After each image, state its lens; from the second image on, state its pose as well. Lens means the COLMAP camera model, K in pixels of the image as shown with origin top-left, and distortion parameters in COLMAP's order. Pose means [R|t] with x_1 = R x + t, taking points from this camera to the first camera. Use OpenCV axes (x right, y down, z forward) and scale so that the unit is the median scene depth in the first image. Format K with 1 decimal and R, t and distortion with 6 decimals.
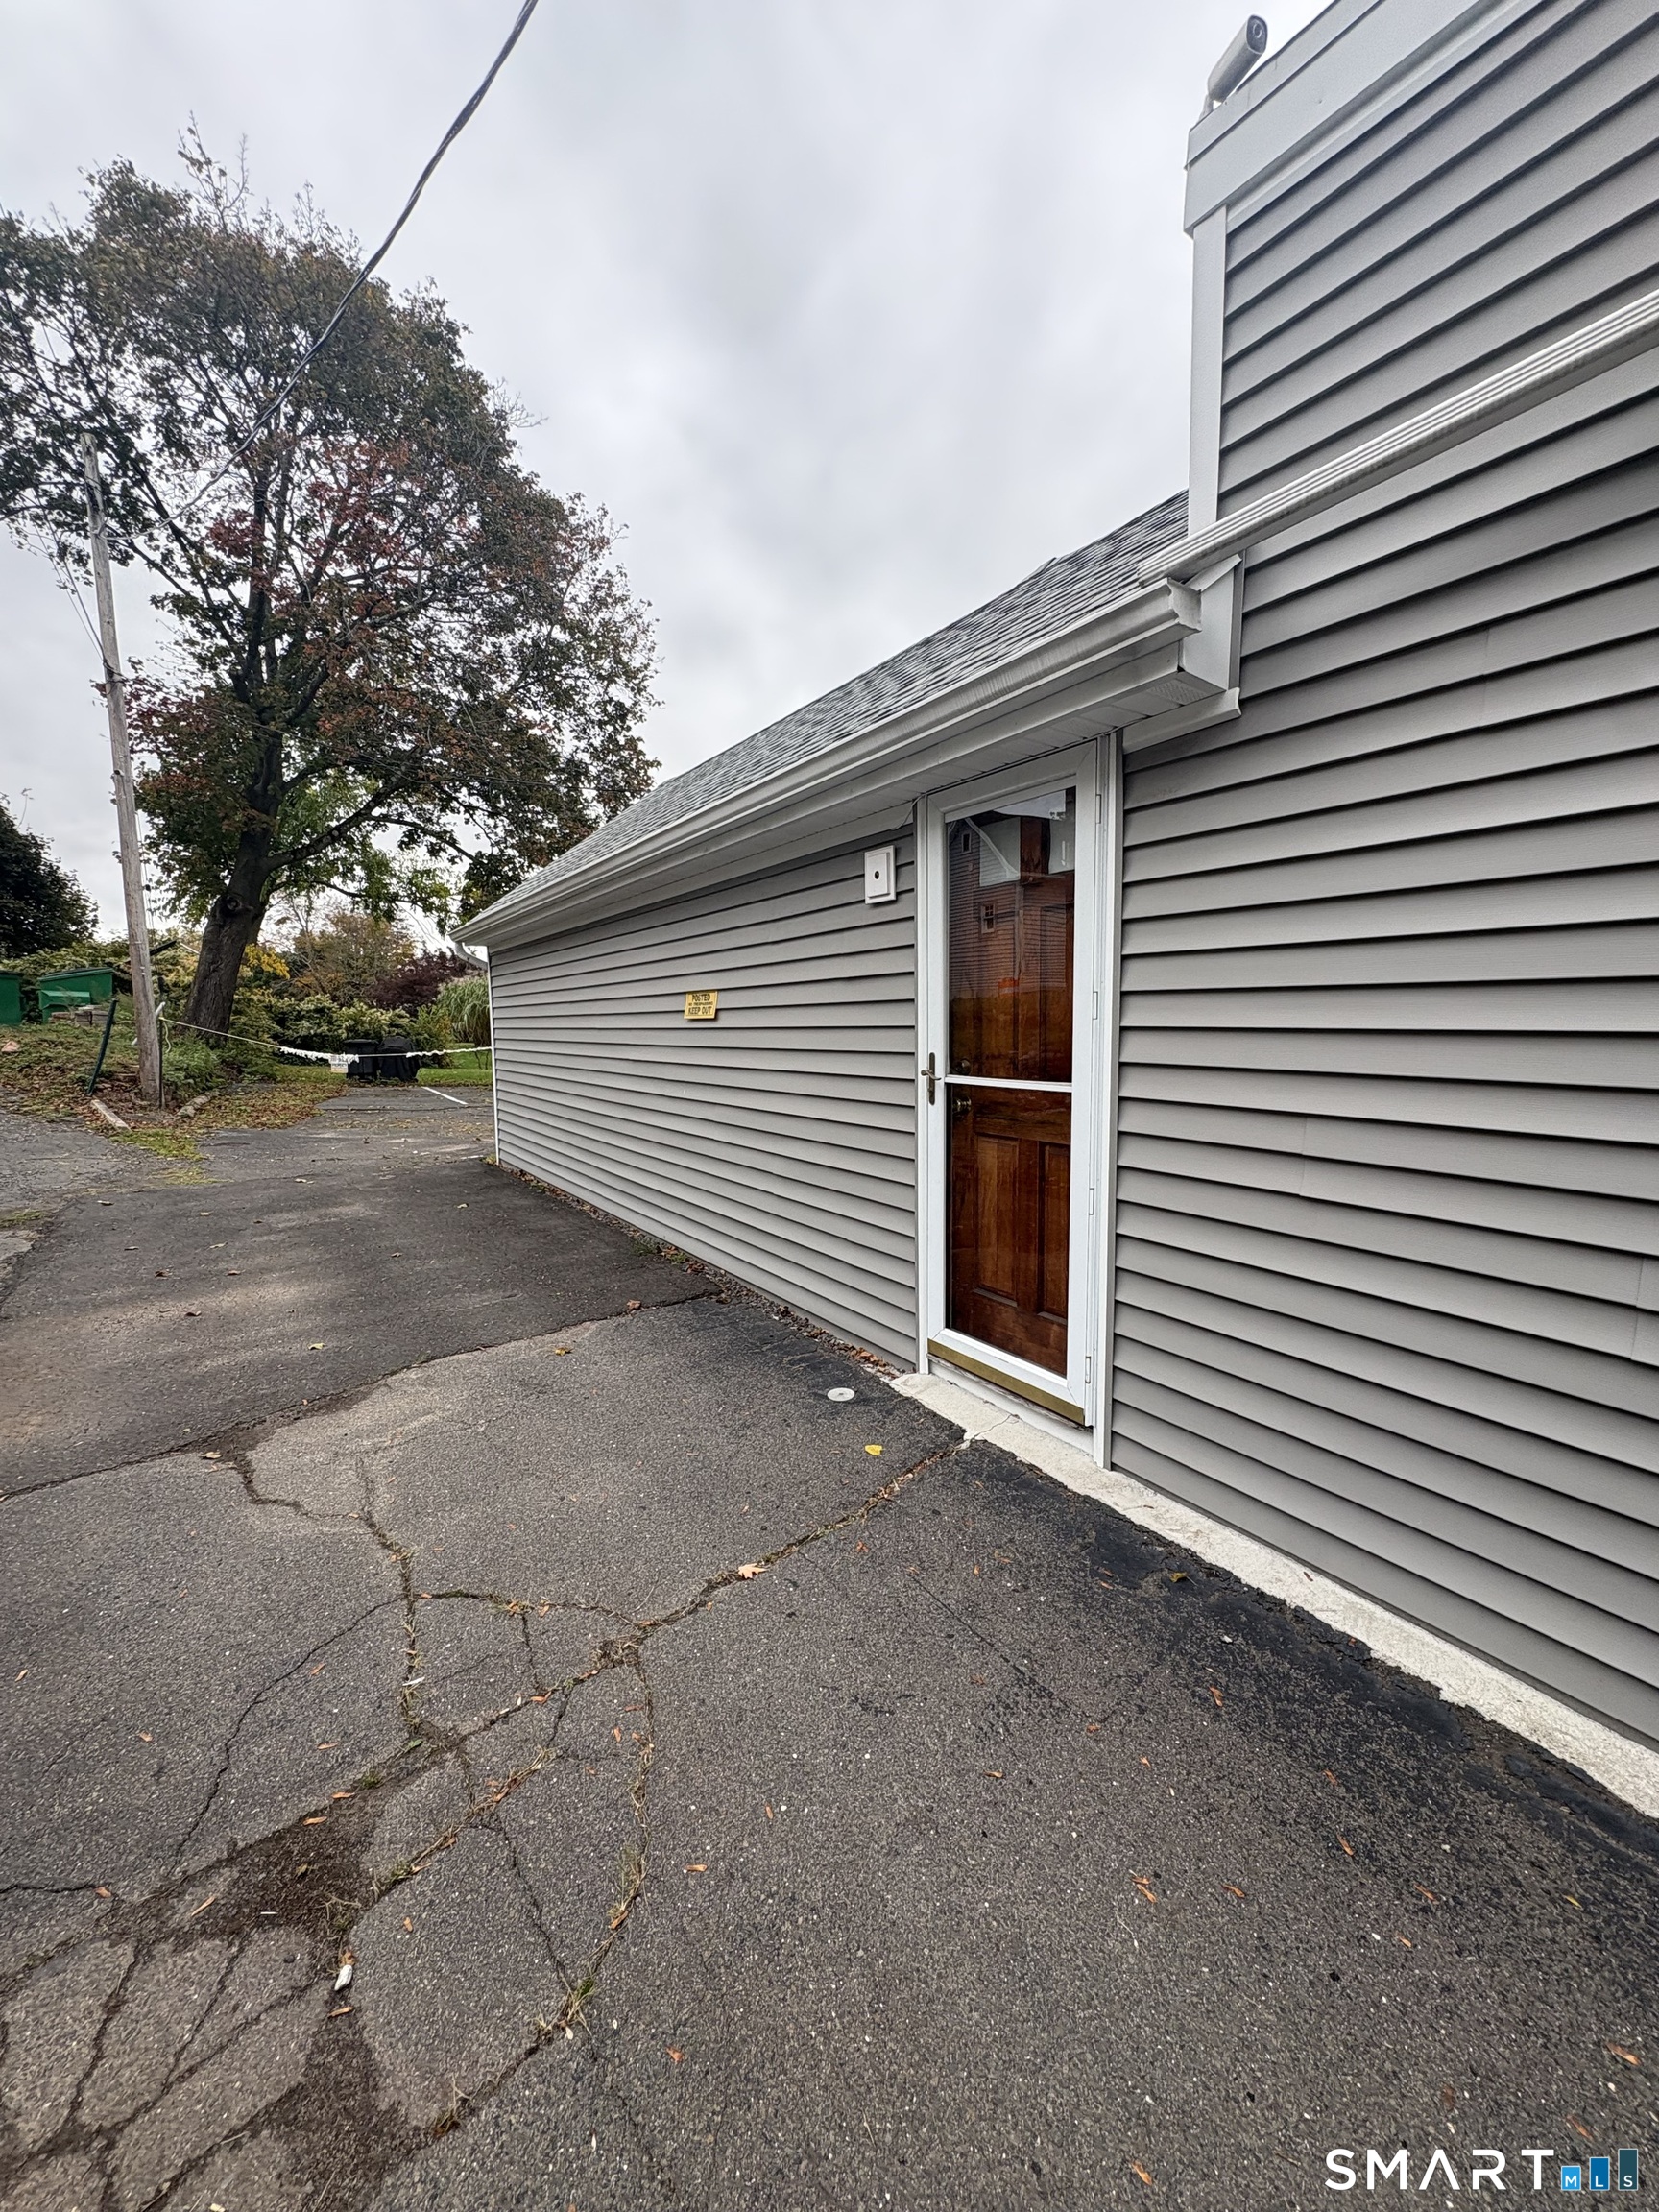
lens RADIAL K [[880.5, 0, 829.5], [0, 880.5, 1106.0], [0, 0, 1]] dist [-0.001304, -0.000189]
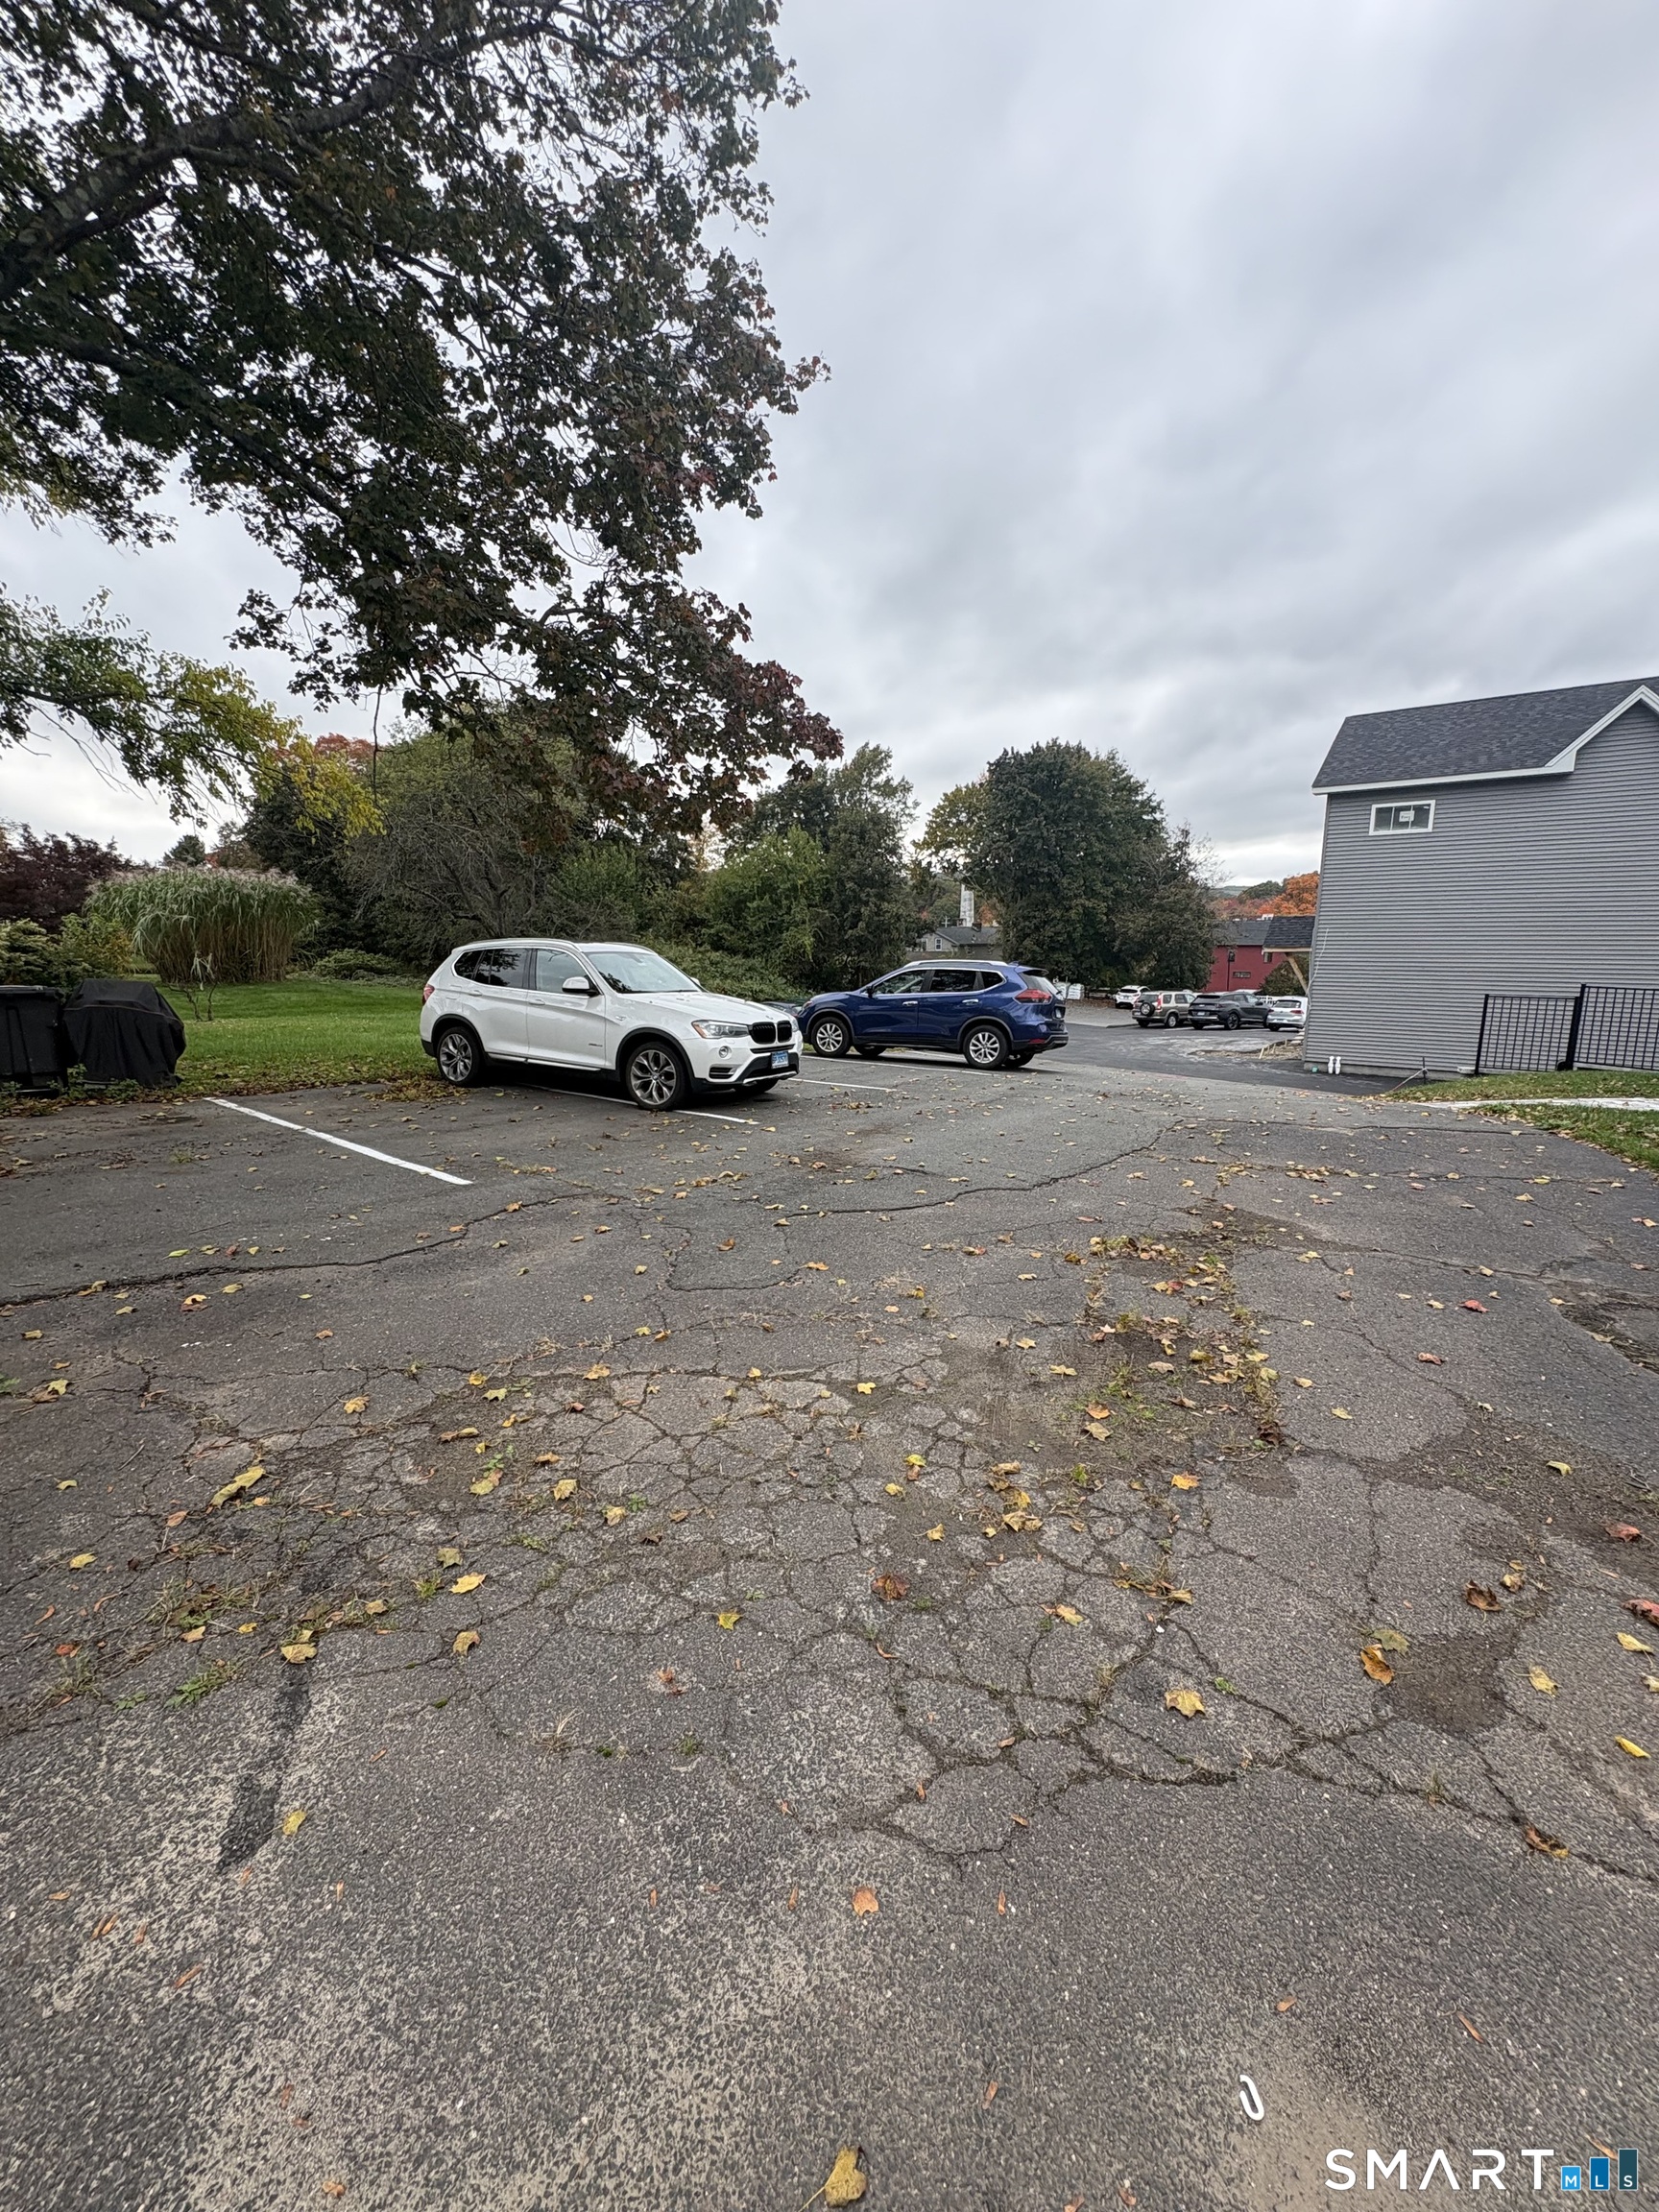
lens RADIAL K [[880.5, 0, 829.5], [0, 880.5, 1106.0], [0, 0, 1]] dist [-0.001304, -0.000189]
pose [[0.950924, -0.048424, 0.305612, -0.175509], [0.023163, 0.996047, 0.085749, -0.026688], [-0.308557, -0.074462, 0.948287, 0.292335]]
